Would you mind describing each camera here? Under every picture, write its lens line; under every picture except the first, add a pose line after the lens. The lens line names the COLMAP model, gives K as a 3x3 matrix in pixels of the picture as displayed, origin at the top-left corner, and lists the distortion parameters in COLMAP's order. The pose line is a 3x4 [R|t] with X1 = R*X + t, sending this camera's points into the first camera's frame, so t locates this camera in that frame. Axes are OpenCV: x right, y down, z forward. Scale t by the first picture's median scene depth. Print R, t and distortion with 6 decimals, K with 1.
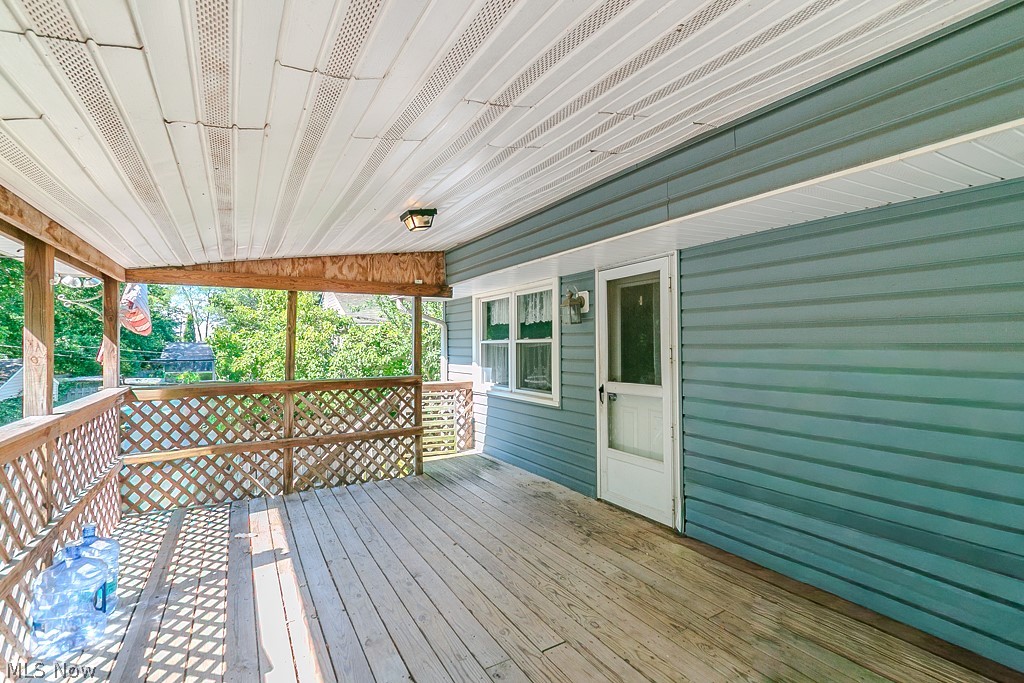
lens RADIAL K [[480.3, 0, 512.0], [0, 480.3, 341.5], [0, 0, 1]] dist [0.001379, 0.000230]
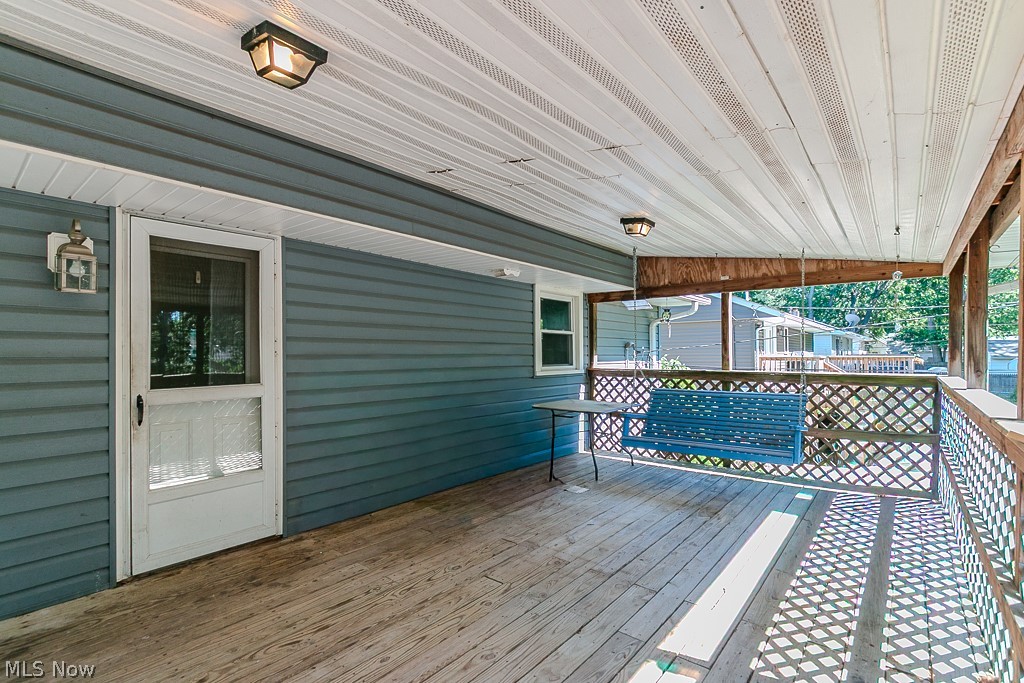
lens RADIAL K [[490.0, 0, 507.6], [0, 490.0, 357.6], [0, 0, 1]] dist [0.000426, 0.000718]
pose [[-0.349215, -0.000315, 0.937042, -0.689533], [0.001366, 0.999999, 0.000846, 0.045732], [-0.937042, 0.001576, -0.349214, 0.888673]]
